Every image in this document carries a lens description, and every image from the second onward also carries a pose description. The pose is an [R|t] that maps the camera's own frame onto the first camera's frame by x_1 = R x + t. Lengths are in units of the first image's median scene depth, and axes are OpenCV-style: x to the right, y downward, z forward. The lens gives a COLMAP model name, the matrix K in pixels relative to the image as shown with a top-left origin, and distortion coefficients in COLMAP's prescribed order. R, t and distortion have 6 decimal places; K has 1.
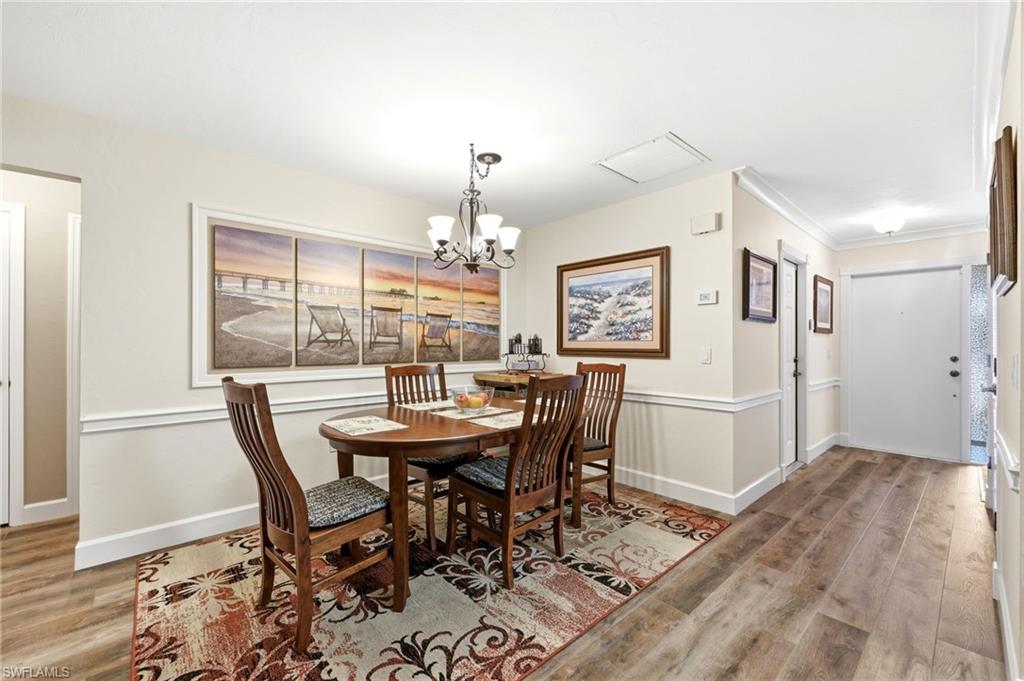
lens RADIAL K [[415.7, 0, 514.2], [0, 415.7, 343.9], [0, 0, 1]] dist [0.001142, -0.000373]
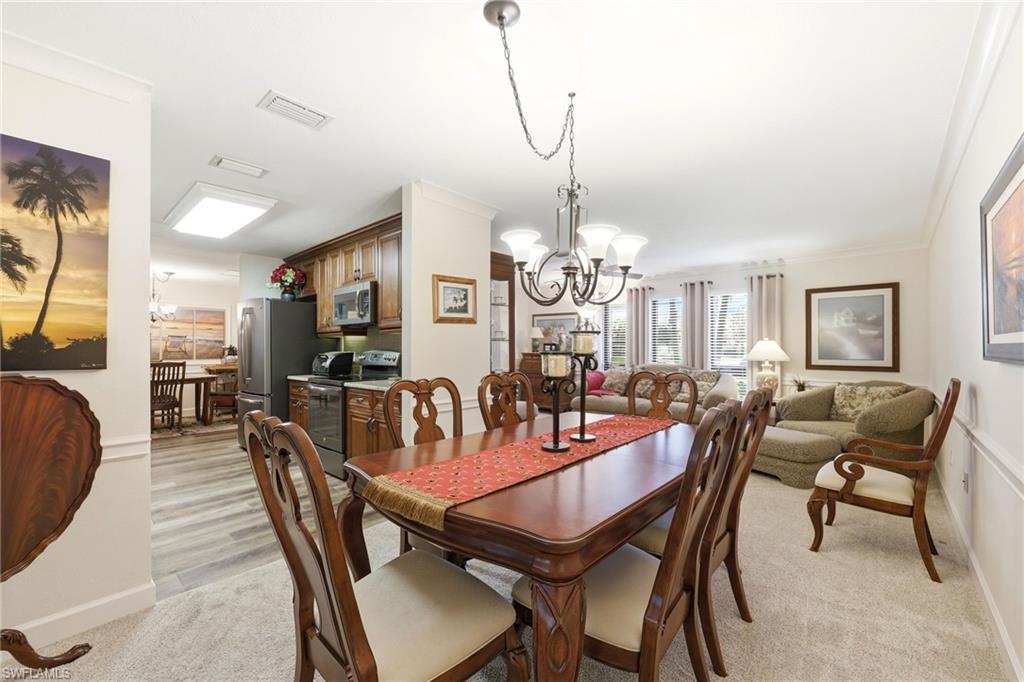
lens RADIAL K [[415.7, 0, 514.7], [0, 415.7, 346.9], [0, 0, 1]] dist [0.001142, -0.000373]
pose [[0.995360, -0.001546, 0.096209, 1.291814], [0.001376, 0.999997, 0.001828, -0.019349], [-0.096211, -0.001687, 0.995359, -1.202828]]
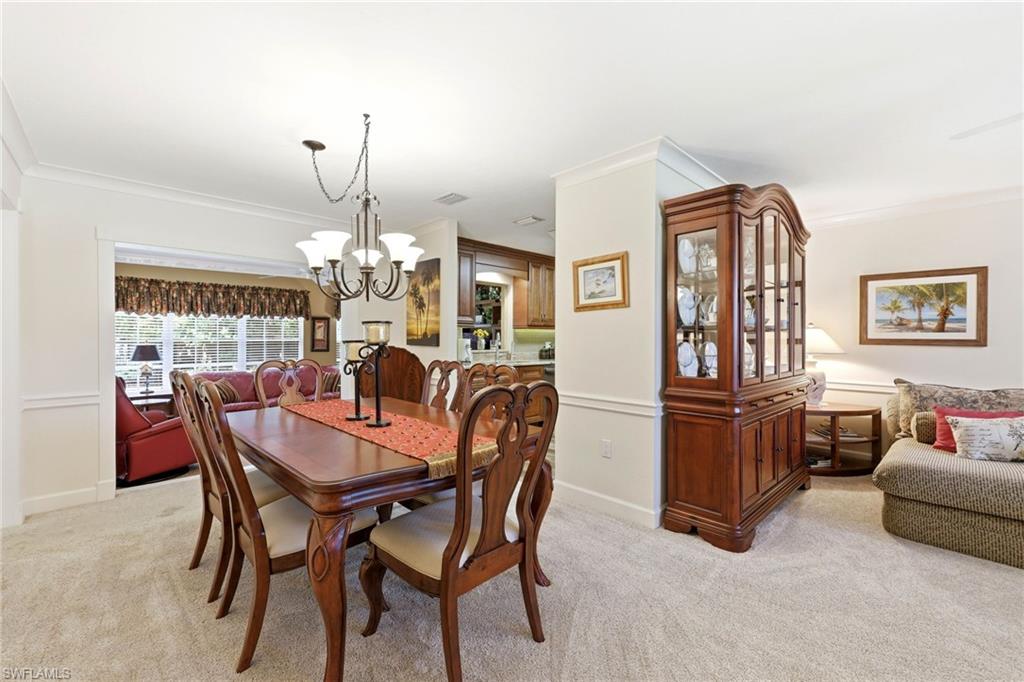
lens RADIAL K [[415.7, 0, 514.7], [0, 415.7, 340.5], [0, 0, 1]] dist [0.001142, -0.000373]
pose [[0.025455, 0.006971, -0.999652, 2.058476], [-0.000584, 0.999976, 0.006958, -0.016542], [0.999676, 0.000407, 0.025459, -0.446469]]
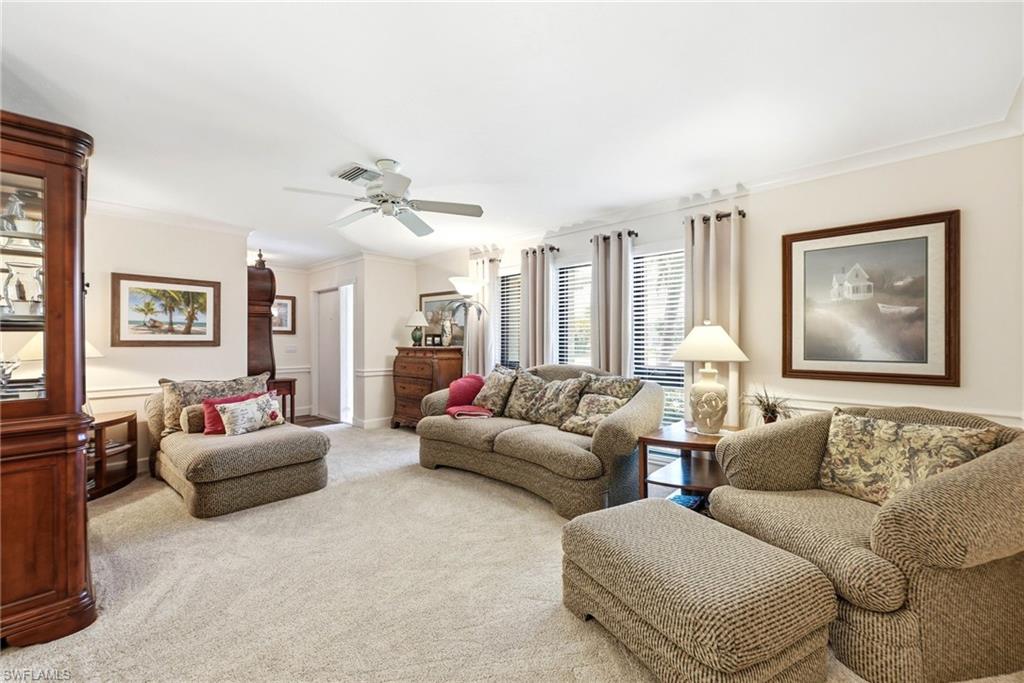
lens RADIAL K [[415.7, 0, 515.5], [0, 415.7, 341.6], [0, 0, 1]] dist [0.001142, -0.000373]
pose [[0.996994, -0.004374, 0.077352, 1.887254], [0.003819, 0.999966, 0.007321, -0.015185], [-0.077382, -0.007003, 0.996977, -0.599590]]
